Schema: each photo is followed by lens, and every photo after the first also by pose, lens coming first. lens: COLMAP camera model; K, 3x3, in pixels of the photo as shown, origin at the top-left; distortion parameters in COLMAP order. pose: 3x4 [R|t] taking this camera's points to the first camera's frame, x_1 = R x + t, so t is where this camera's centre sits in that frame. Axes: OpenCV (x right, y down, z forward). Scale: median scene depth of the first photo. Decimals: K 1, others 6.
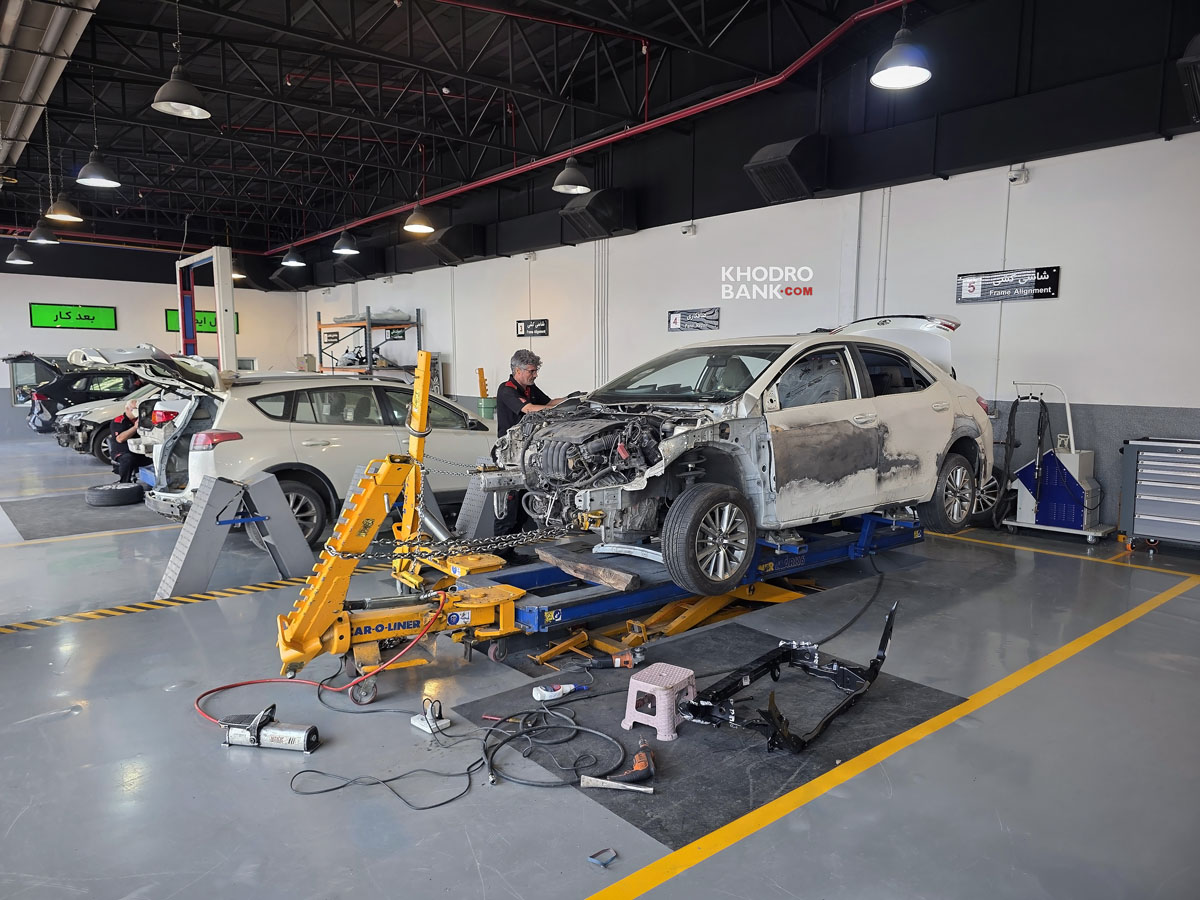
lens RADIAL K [[807.3, 0, 593.1], [0, 807.3, 459.8], [0, 0, 1]] dist [0.039811, -0.024698]
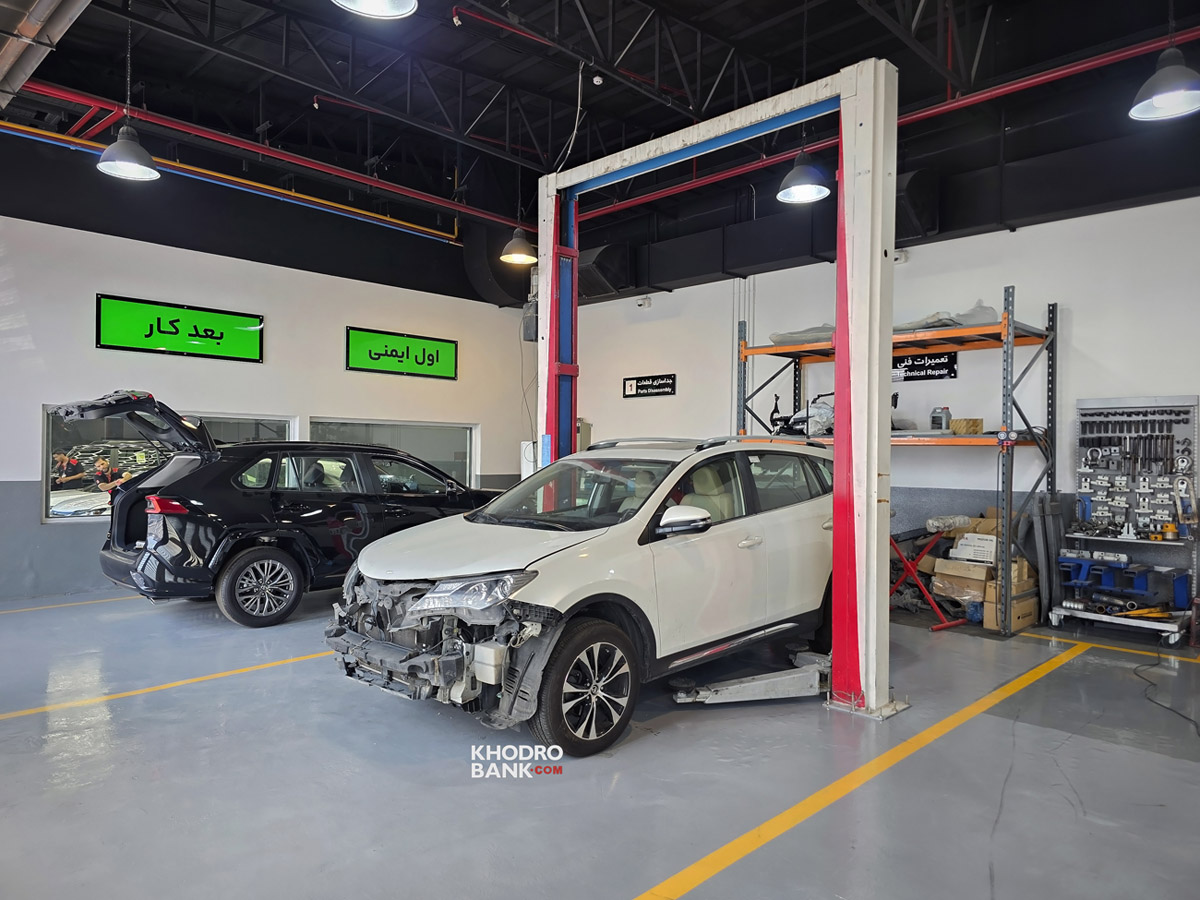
lens RADIAL K [[807.3, 0, 630.0], [0, 807.3, 447.8], [0, 0, 1]] dist [0.039811, -0.024698]
pose [[0.993304, -0.000602, 0.115531, -0.422612], [0.013288, 0.993946, -0.109064, -0.048597], [-0.114766, 0.109869, 0.987298, 0.492678]]
